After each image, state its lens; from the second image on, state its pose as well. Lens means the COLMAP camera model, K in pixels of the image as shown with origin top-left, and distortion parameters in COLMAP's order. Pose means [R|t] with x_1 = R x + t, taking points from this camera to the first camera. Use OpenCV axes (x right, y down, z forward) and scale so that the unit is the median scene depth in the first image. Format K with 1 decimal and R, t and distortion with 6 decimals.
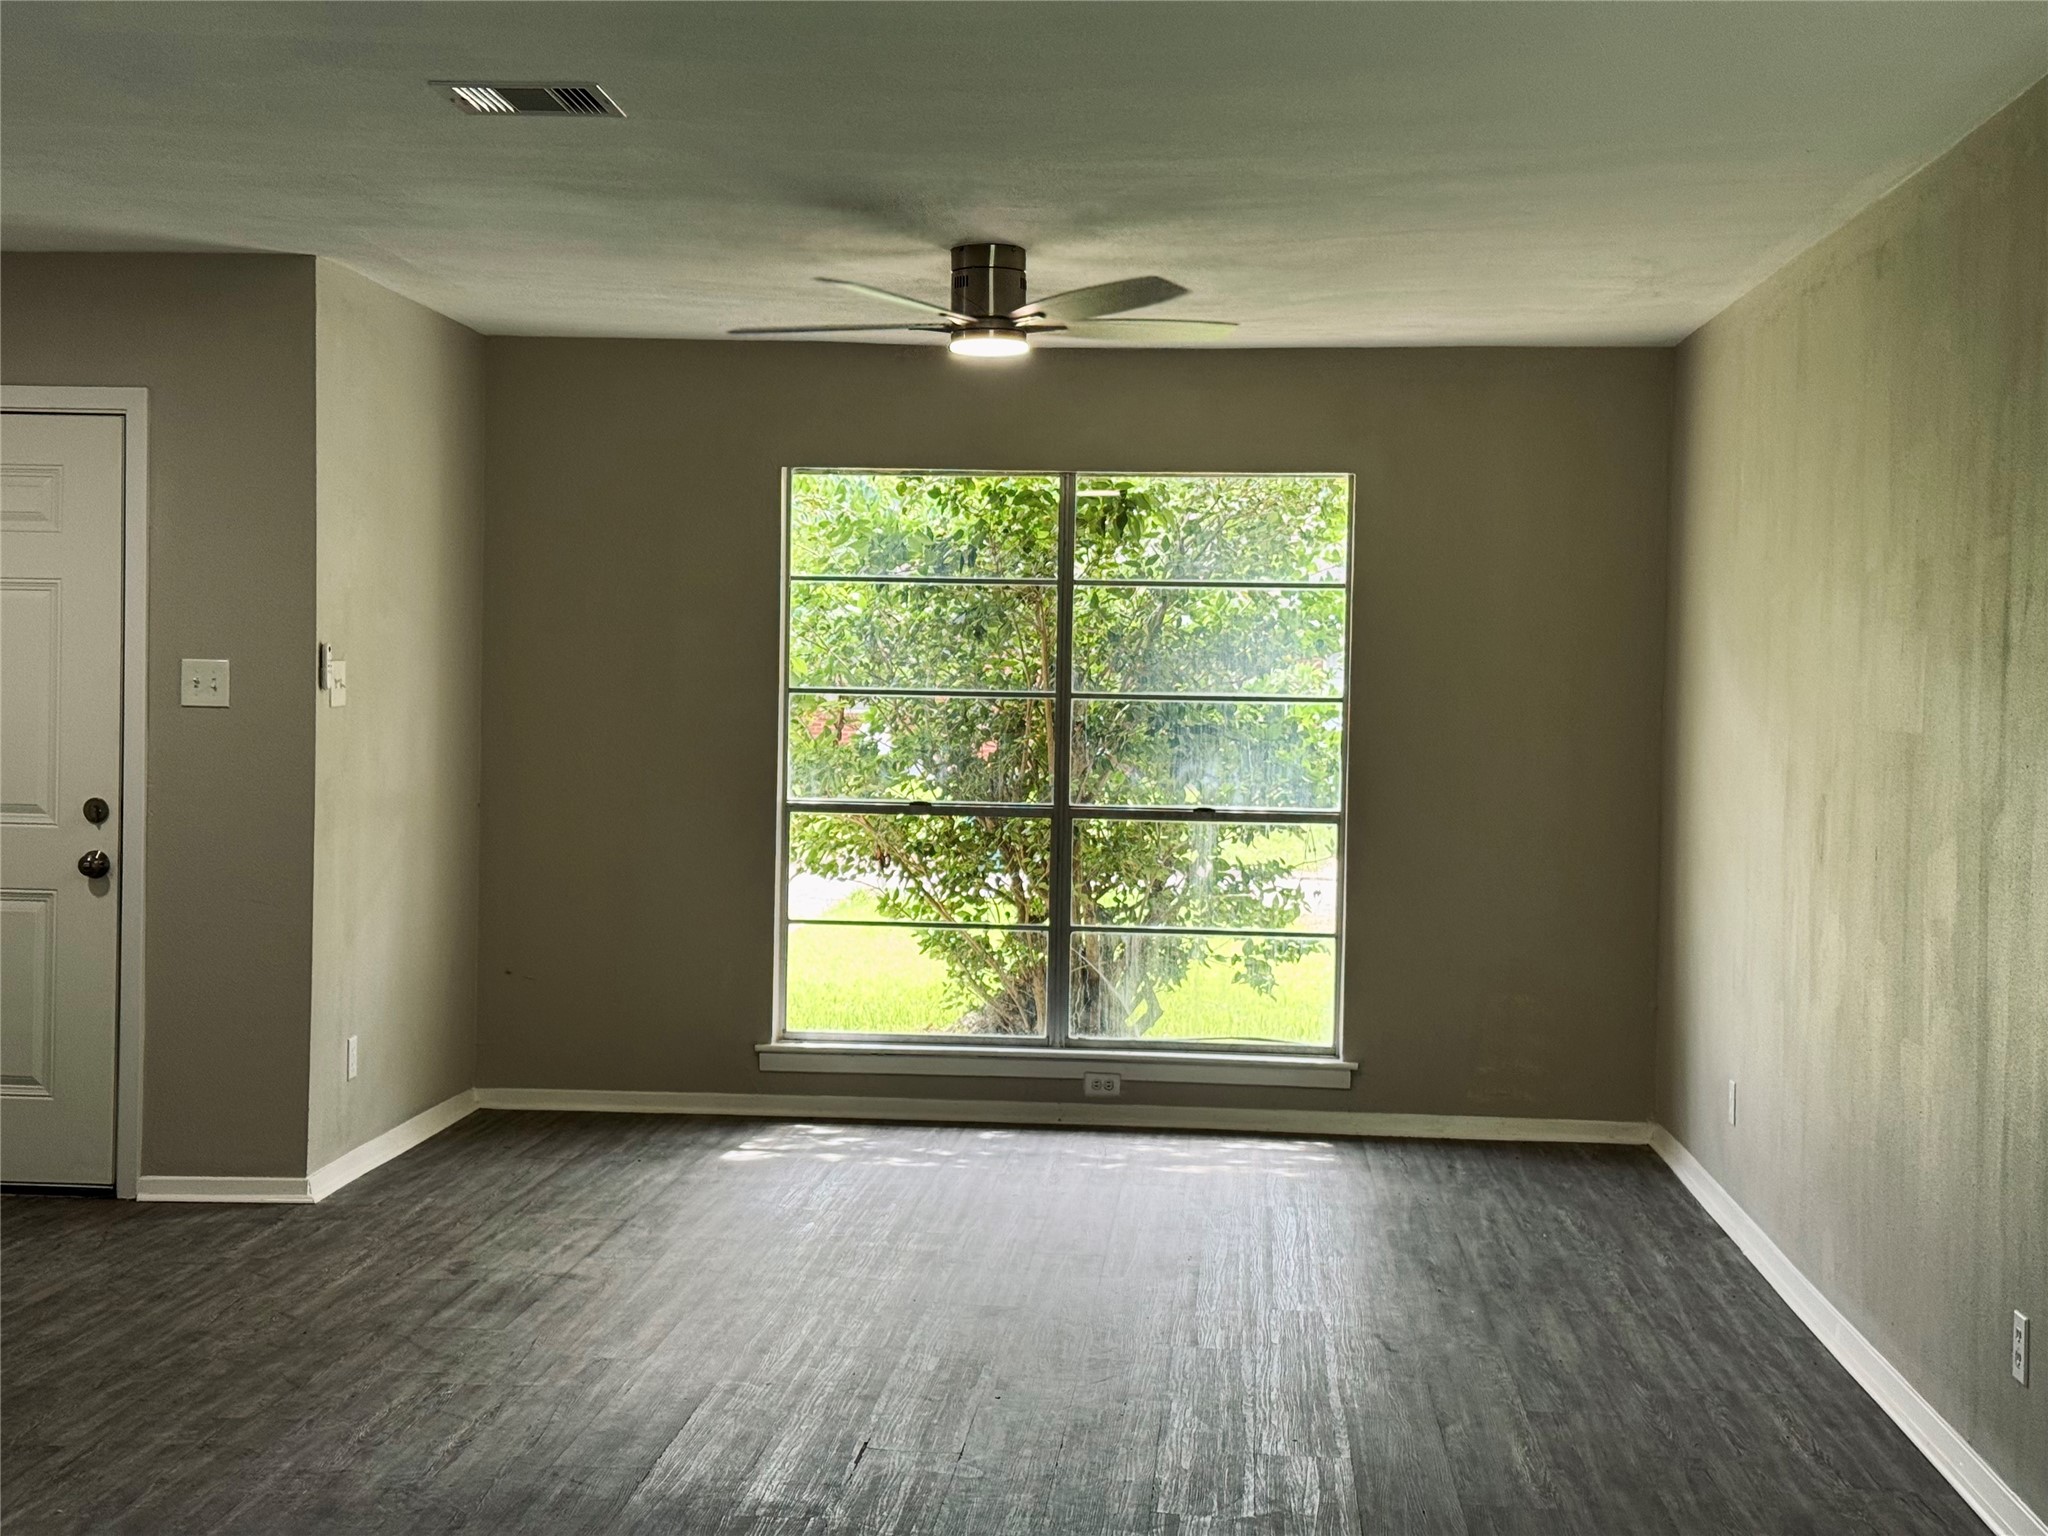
lens RADIAL K [[2818.9, 0, 1024.0], [0, 2818.9, 768.0], [0, 0, 1]] dist [0.117146, -0.028314]
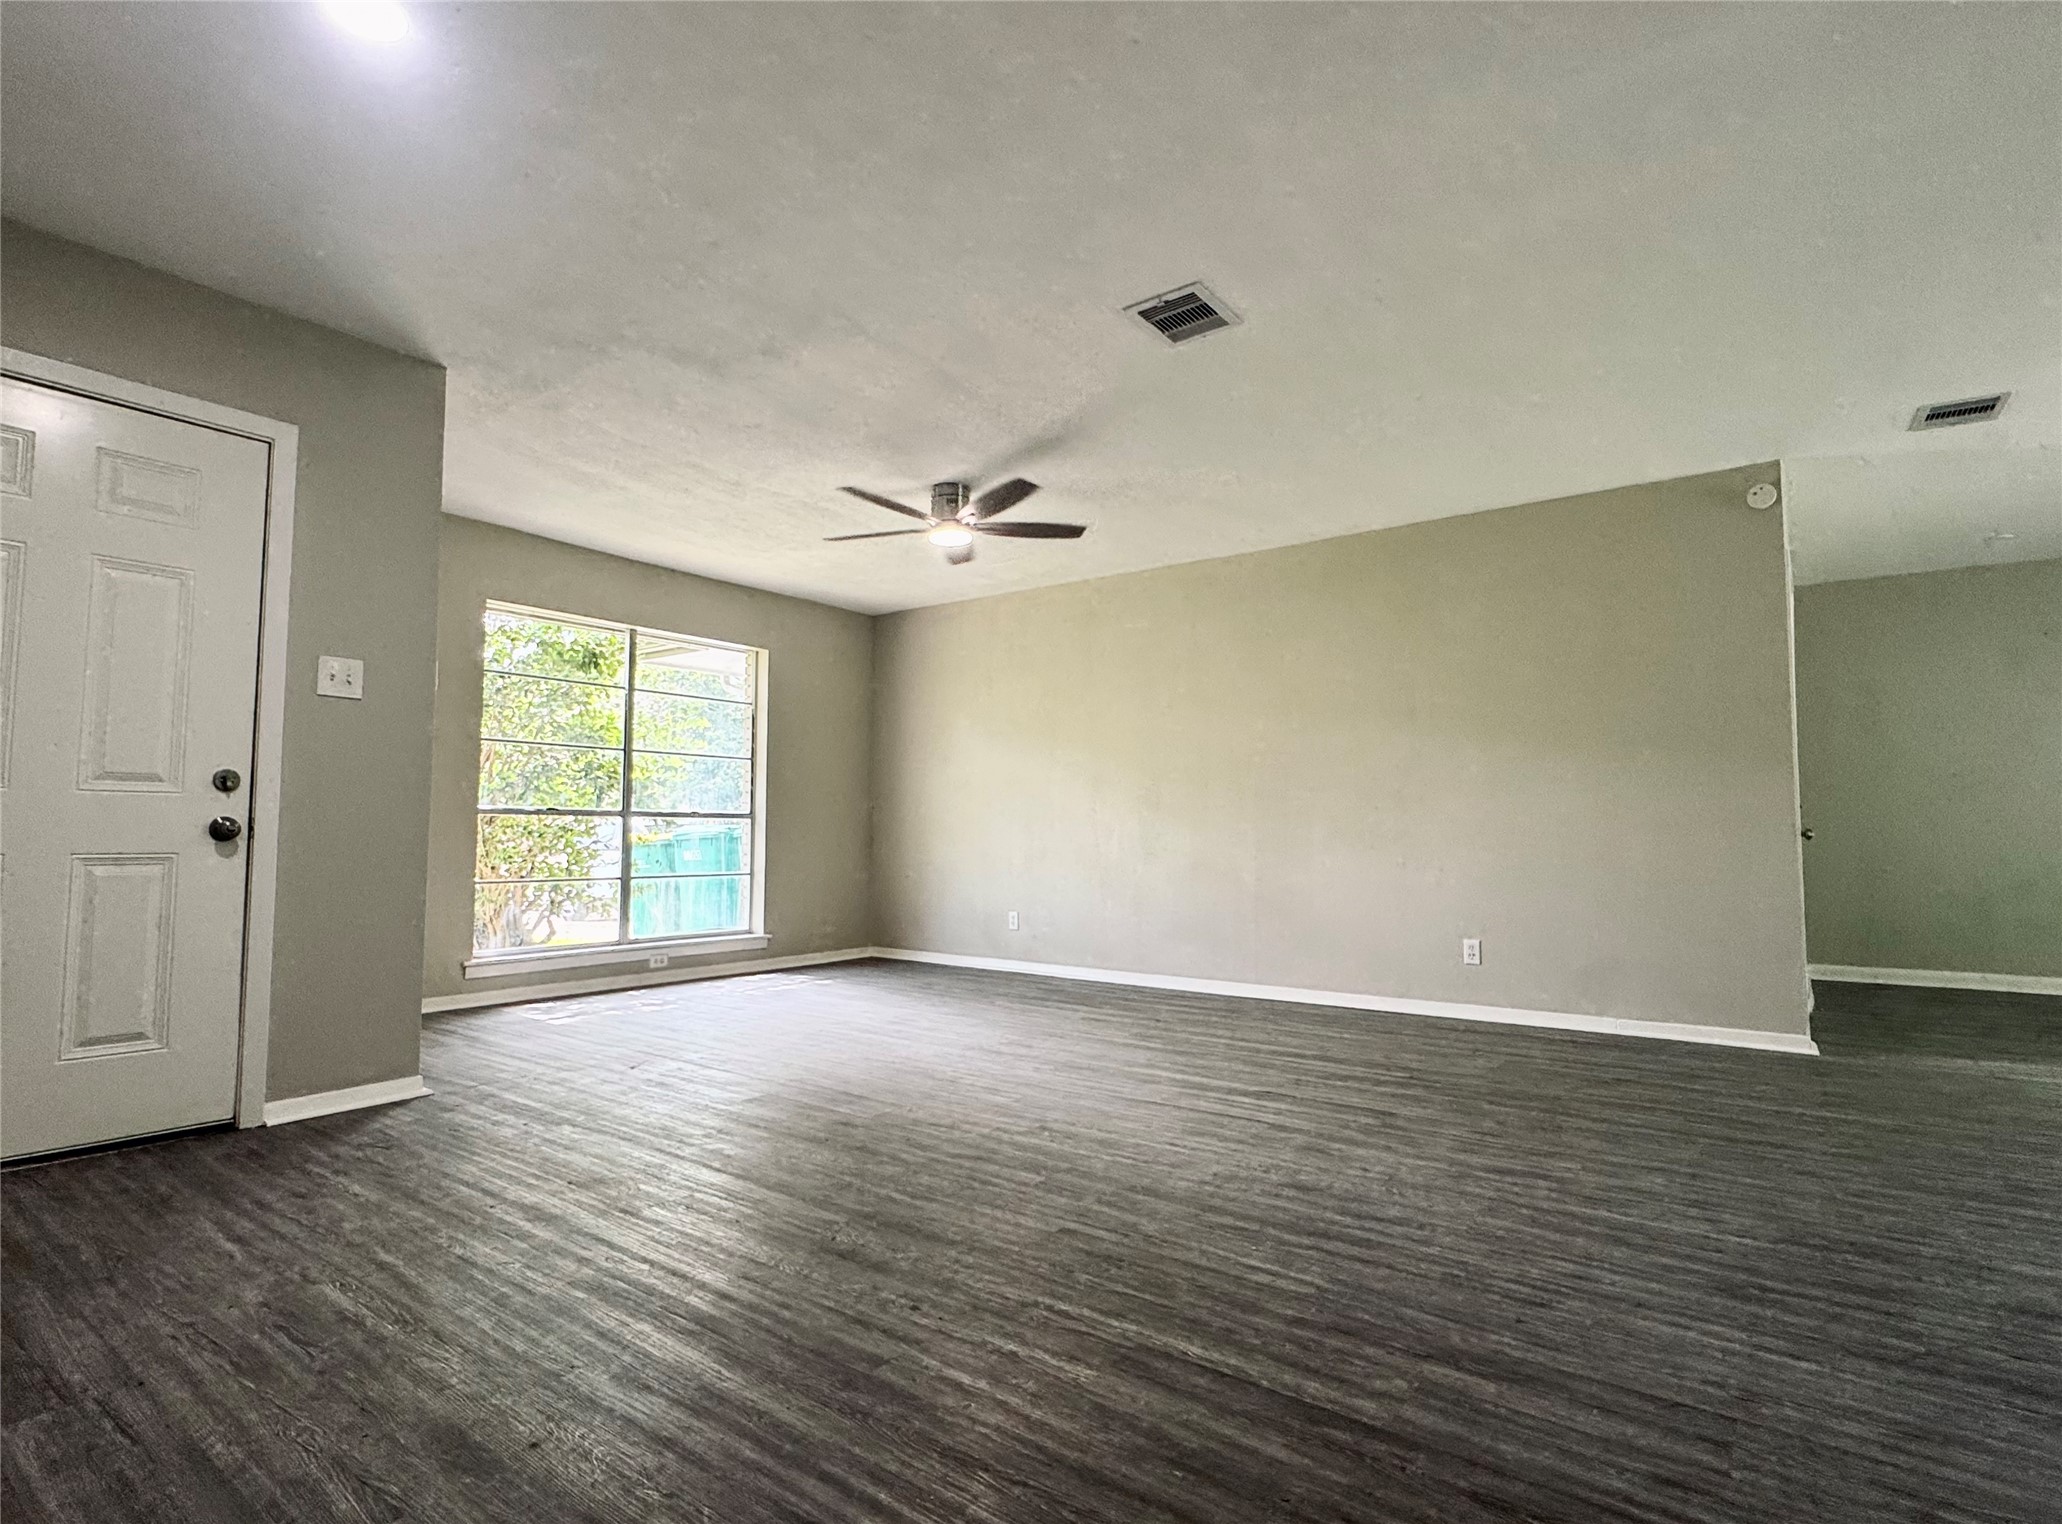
lens RADIAL K [[1036.0, 0, 1031.0], [0, 1036.0, 762.0], [0, 0, 1]] dist [0.000357, -0.000123]
pose [[0.520512, 0.046525, 0.852586, -0.506901], [0.028701, 0.996997, -0.071928, 0.045883], [-0.853372, 0.061910, 0.517613, 0.519348]]
